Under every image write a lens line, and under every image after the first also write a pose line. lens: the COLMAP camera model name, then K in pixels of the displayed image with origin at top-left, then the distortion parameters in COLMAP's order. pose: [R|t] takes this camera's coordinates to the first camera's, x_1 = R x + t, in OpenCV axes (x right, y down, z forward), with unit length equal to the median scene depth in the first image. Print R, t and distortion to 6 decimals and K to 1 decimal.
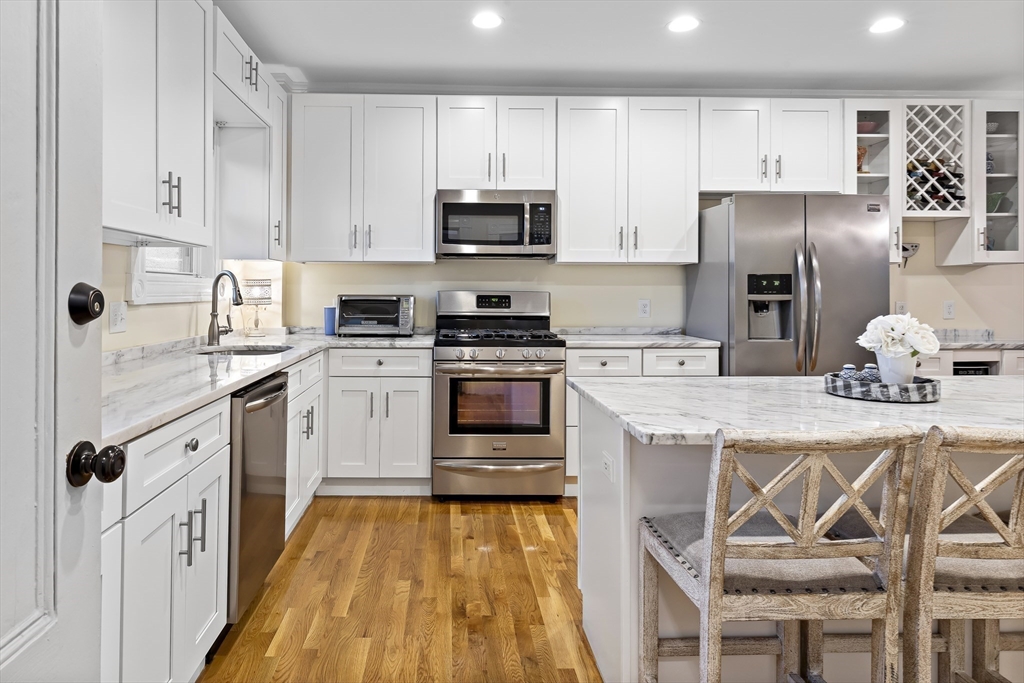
lens RADIAL K [[836.5, 0, 529.5], [0, 836.5, 288.1], [0, 0, 1]] dist [0.002180, 0.000948]
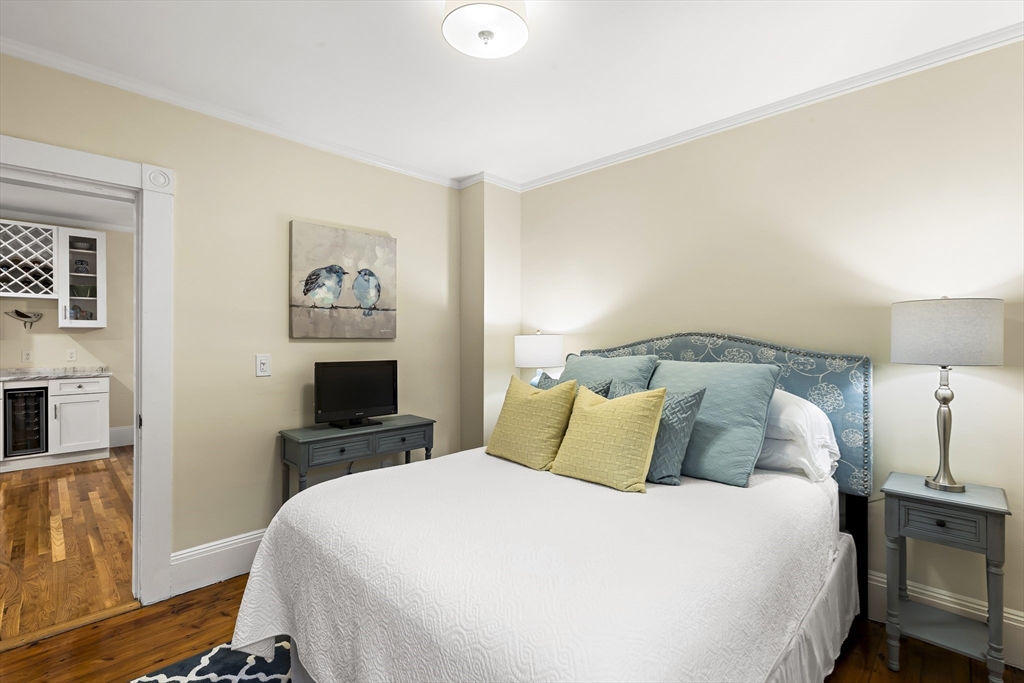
lens RADIAL K [[464.4, 0, 484.1], [0, 464.4, 347.0], [0, 0, 1]] dist [0.001582, -0.000164]
pose [[0.735018, -0.002921, 0.678042, 0.538820], [-0.014428, 0.999697, 0.019948, -0.021395], [-0.677894, -0.024445, 0.734753, -0.244350]]
